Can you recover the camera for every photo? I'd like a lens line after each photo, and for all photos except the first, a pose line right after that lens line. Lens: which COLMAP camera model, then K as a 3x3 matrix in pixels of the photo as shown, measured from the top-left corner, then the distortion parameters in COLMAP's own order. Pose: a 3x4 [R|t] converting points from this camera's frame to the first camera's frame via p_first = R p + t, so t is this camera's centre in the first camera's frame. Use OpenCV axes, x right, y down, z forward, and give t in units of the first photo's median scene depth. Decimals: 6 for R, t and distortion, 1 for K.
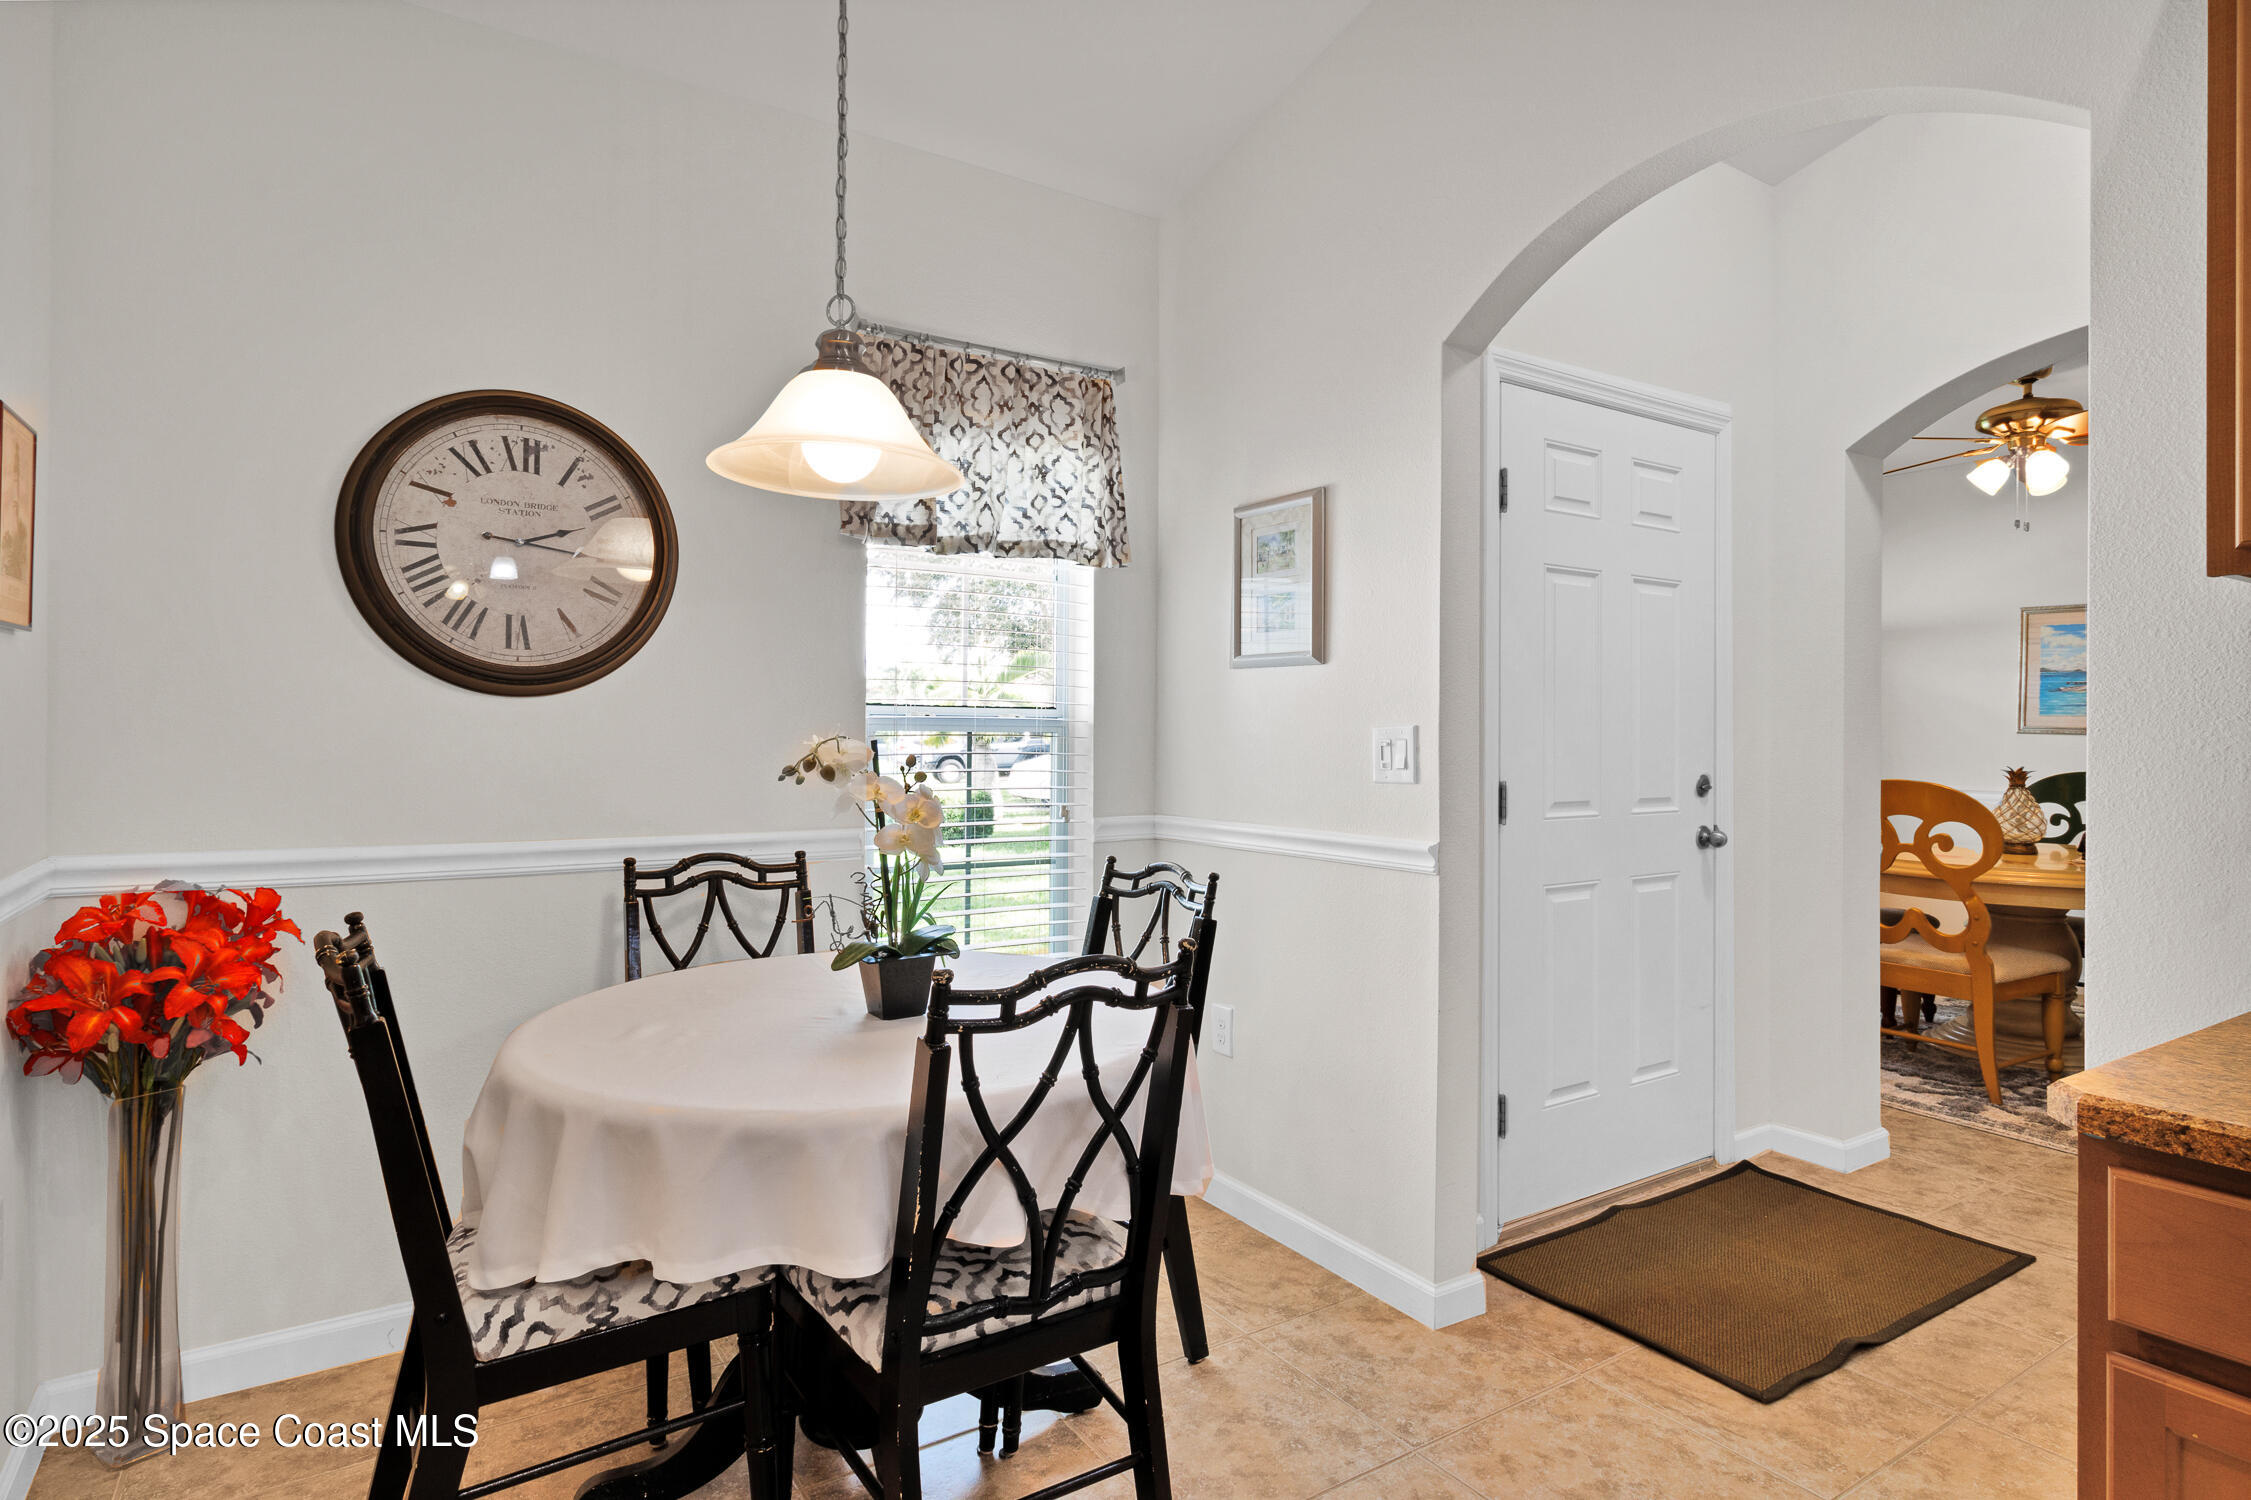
lens RADIAL K [[1177.3, 0, 1123.0], [0, 1177.3, 747.5], [0, 0, 1]] dist [0.021720, -0.000413]
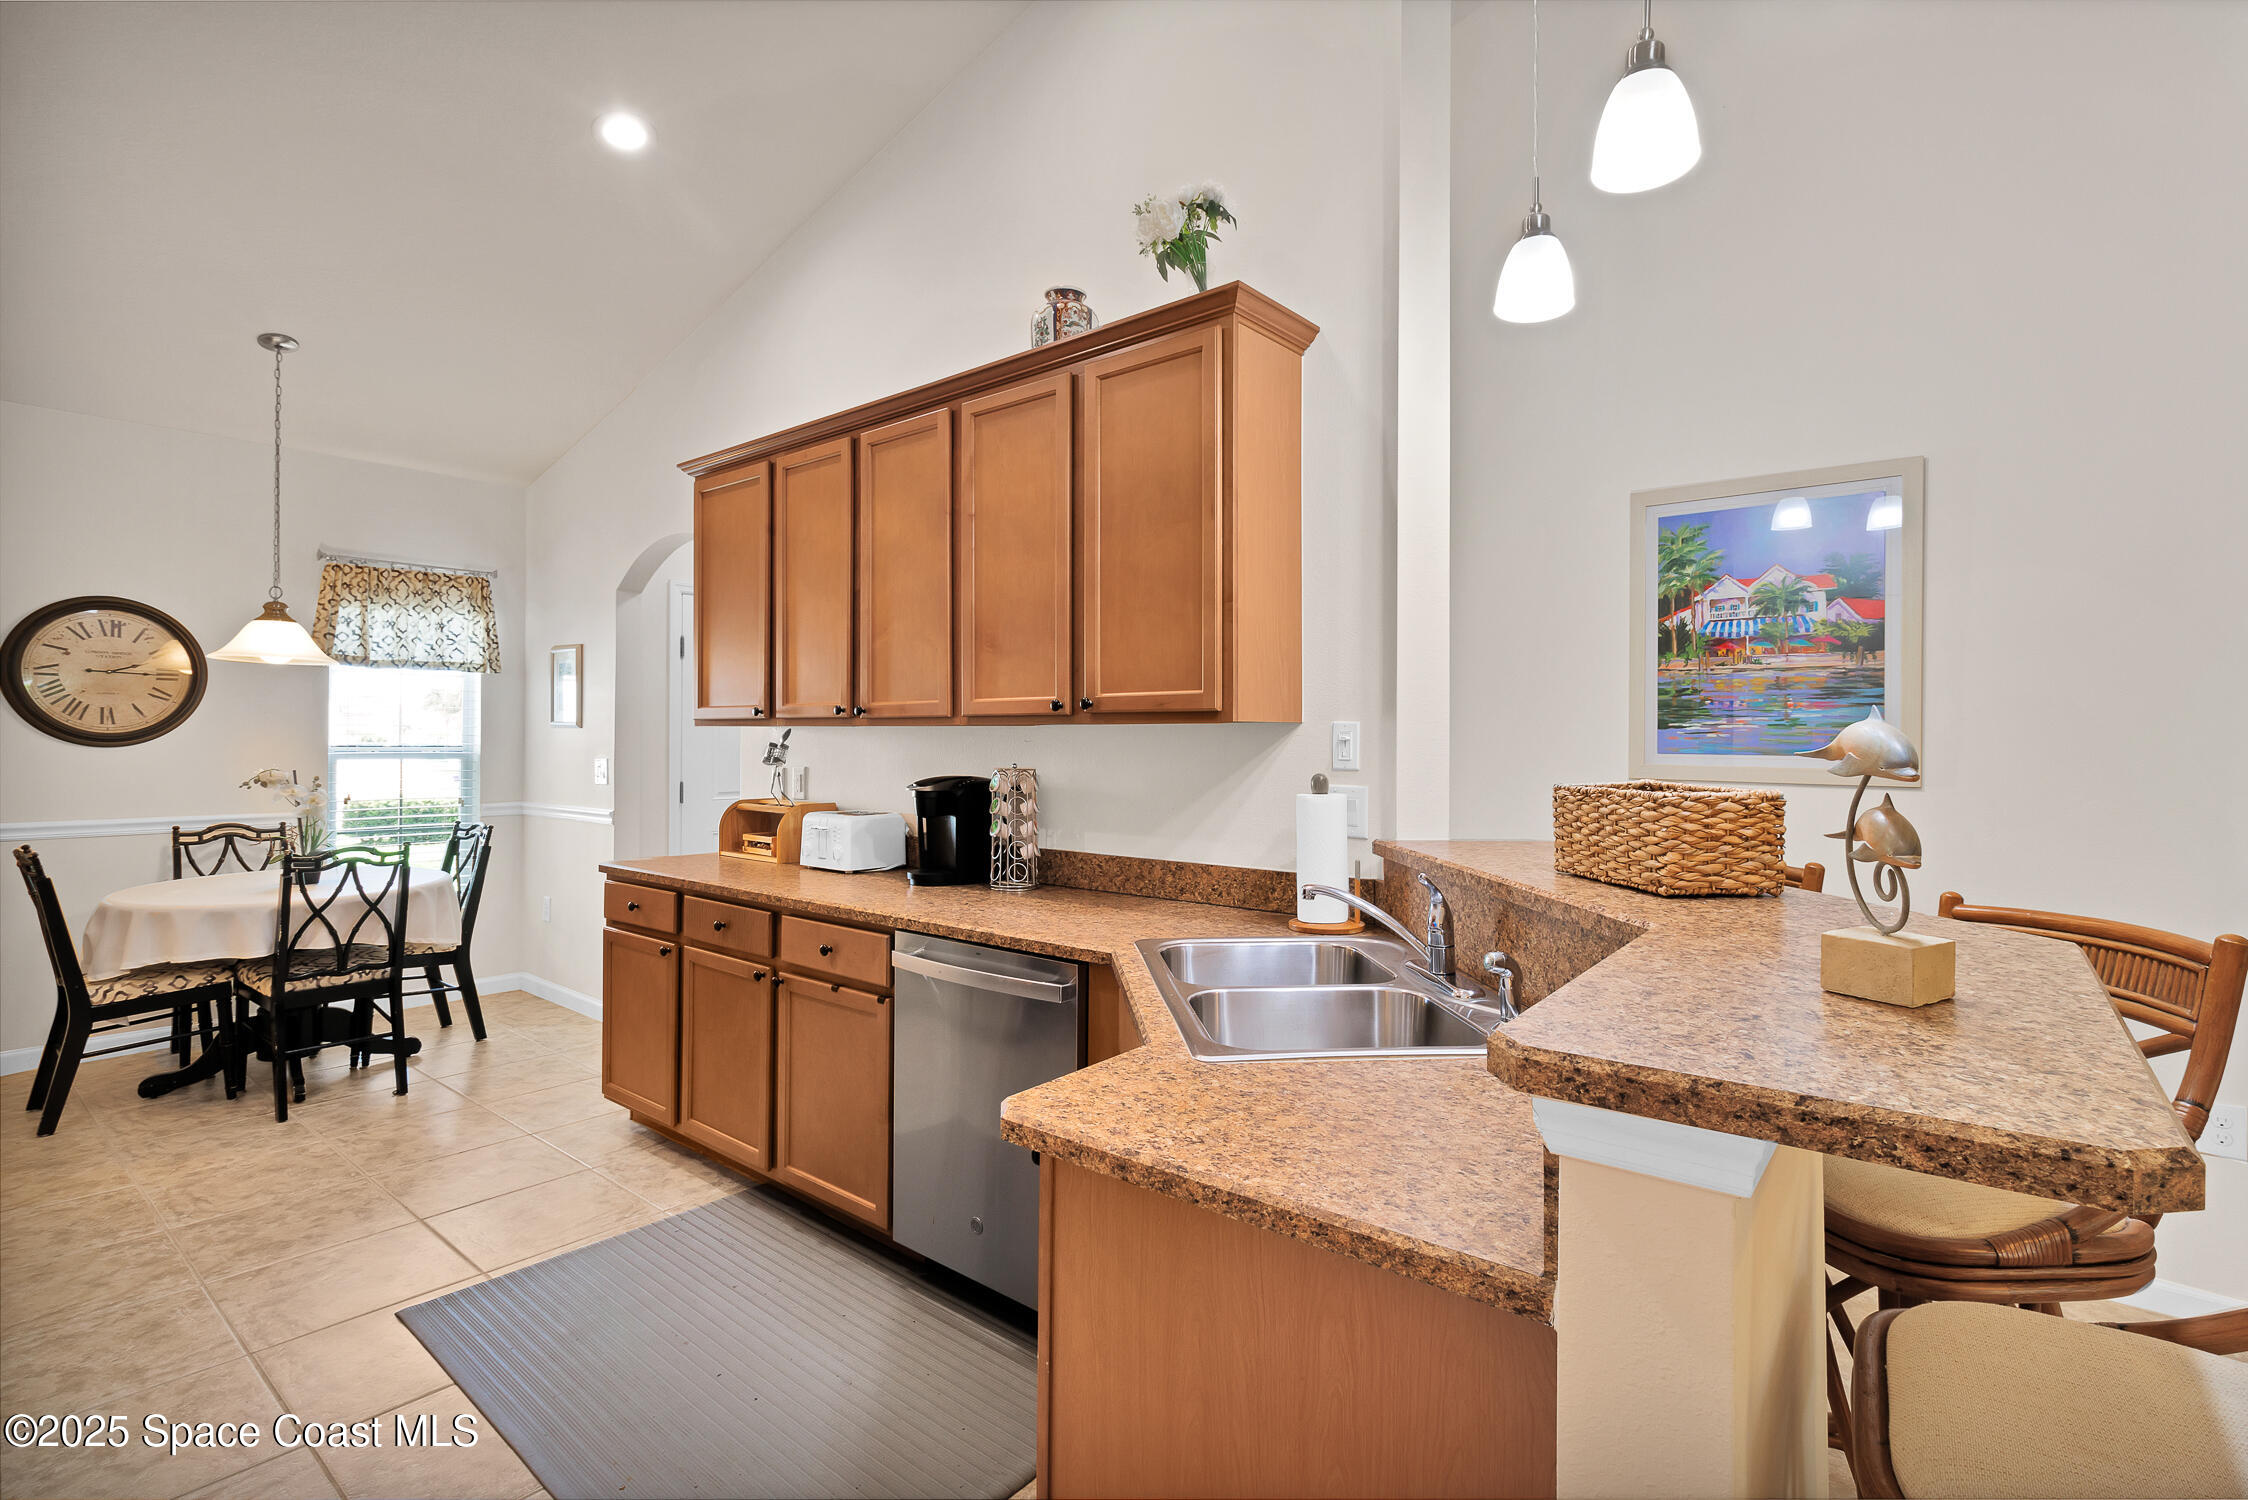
lens RADIAL K [[1051.9, 0, 1128.6], [0, 1051.9, 747.2], [0, 0, 1]] dist [0.005116, -0.000794]
pose [[0.954252, 0.000726, 0.299004, 0.594938], [-0.000364, 0.999999, -0.001266, -0.039119], [-0.299004, 0.001099, 0.954251, -1.204325]]
